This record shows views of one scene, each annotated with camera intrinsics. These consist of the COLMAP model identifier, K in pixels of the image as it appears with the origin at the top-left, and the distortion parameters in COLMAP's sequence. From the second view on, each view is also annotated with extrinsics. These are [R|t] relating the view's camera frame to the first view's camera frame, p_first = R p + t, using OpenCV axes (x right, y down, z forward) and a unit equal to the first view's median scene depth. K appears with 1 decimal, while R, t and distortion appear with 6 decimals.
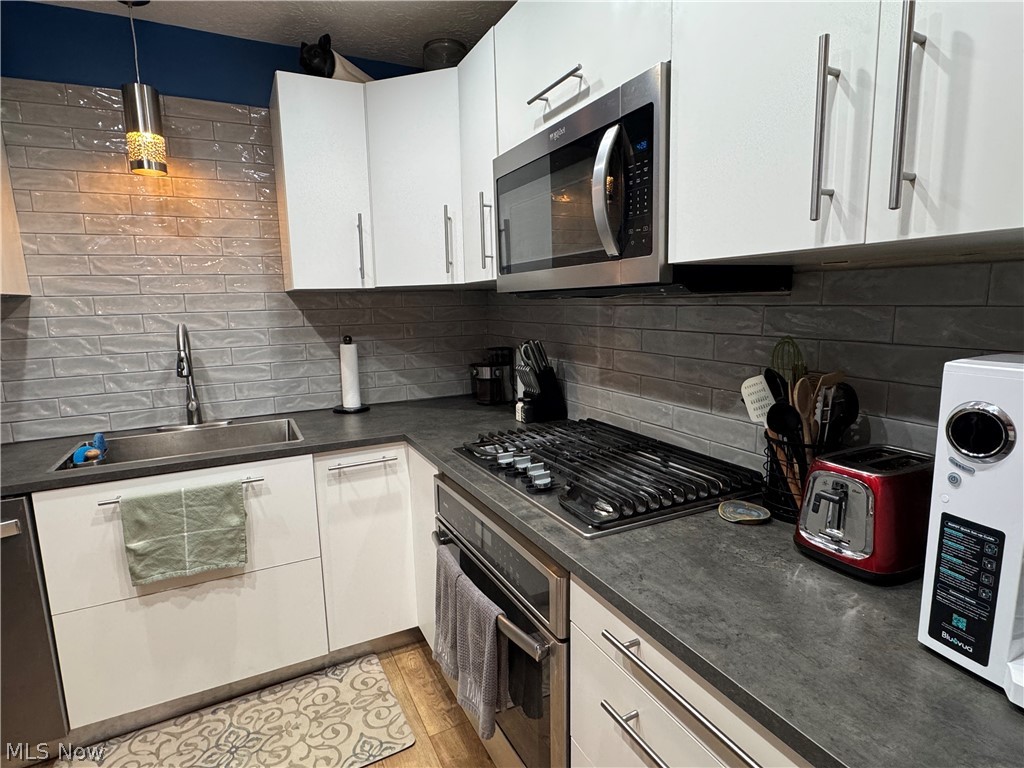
lens RADIAL K [[548.4, 0, 508.8], [0, 548.4, 382.3], [0, 0, 1]] dist [-0.000905, 0.000247]
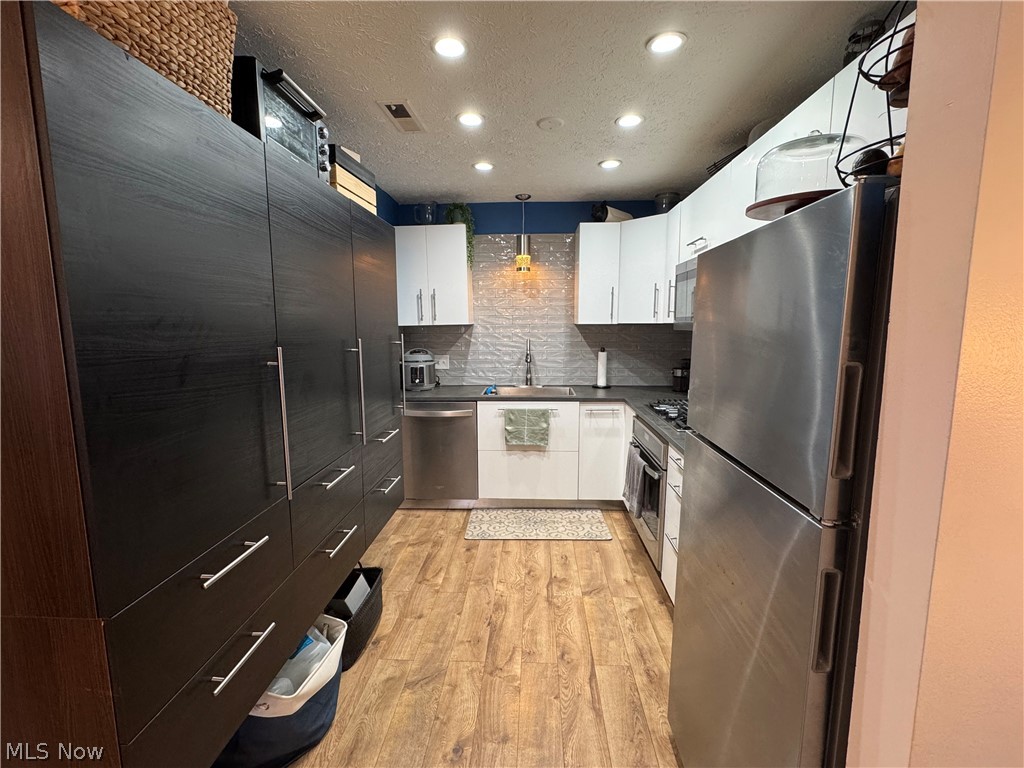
lens RADIAL K [[470.9, 0, 511.8], [0, 470.9, 386.5], [0, 0, 1]] dist [-0.004878, 0.000192]
pose [[0.874412, 0.088424, -0.477058, 0.271156], [-0.090617, 0.995715, 0.018465, 0.058953], [0.476646, 0.027084, 0.878678, -0.711910]]
